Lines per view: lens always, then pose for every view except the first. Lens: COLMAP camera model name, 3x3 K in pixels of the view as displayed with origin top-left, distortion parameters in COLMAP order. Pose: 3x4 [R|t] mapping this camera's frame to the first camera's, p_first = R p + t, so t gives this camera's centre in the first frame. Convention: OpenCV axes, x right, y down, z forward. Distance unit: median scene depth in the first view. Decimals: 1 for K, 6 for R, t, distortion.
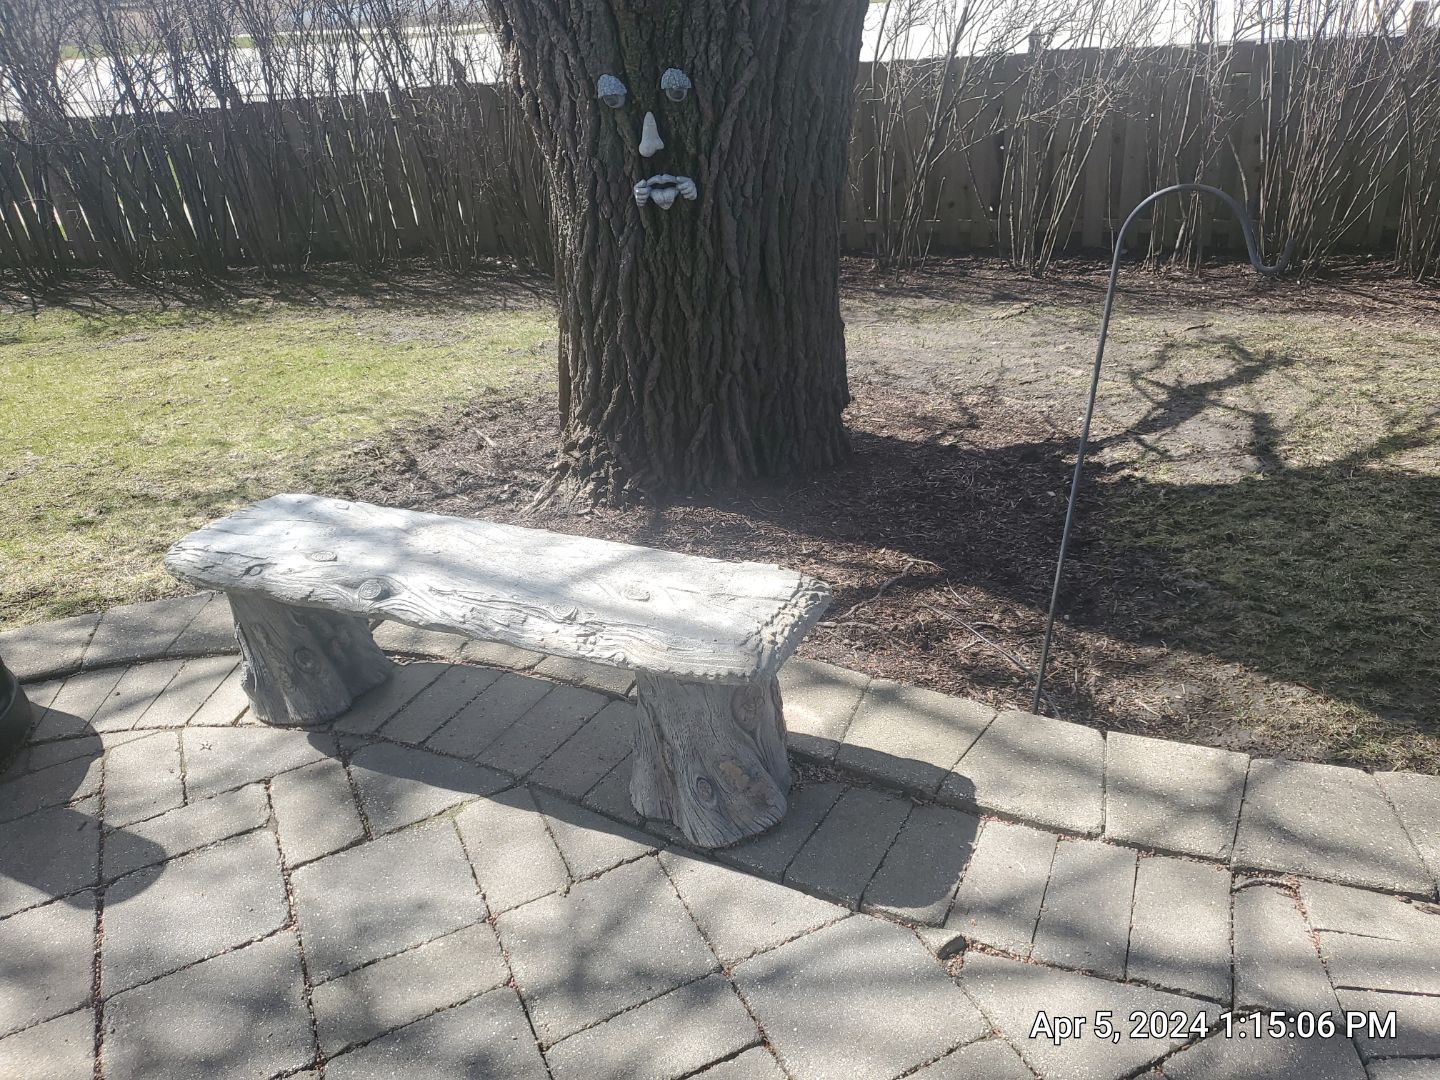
lens RADIAL K [[1120.5, 0, 722.2], [0, 1120.5, 536.0], [0, 0, 1]] dist [0.024435, -0.005444]
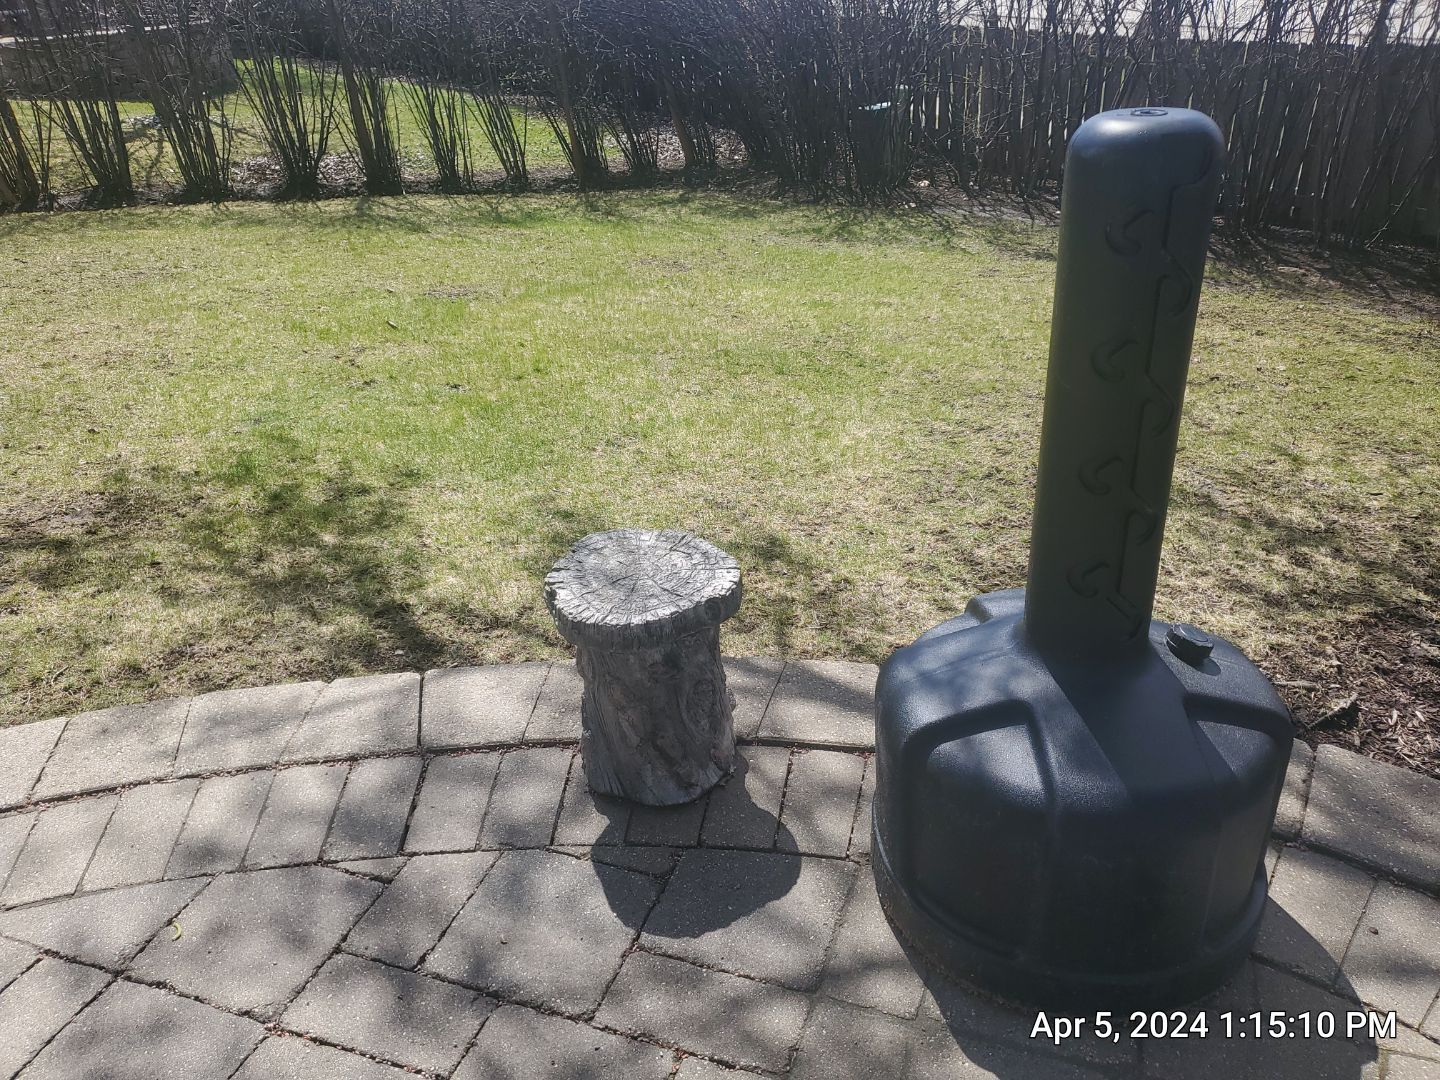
lens RADIAL K [[1120.5, 0, 716.9], [0, 1120.5, 543.0], [0, 0, 1]] dist [0.024435, -0.005444]
pose [[0.701052, 0.385331, -0.600039, -0.132727], [-0.351594, 0.918828, 0.179266, -0.014290], [0.620410, 0.085295, 0.779626, 0.058537]]
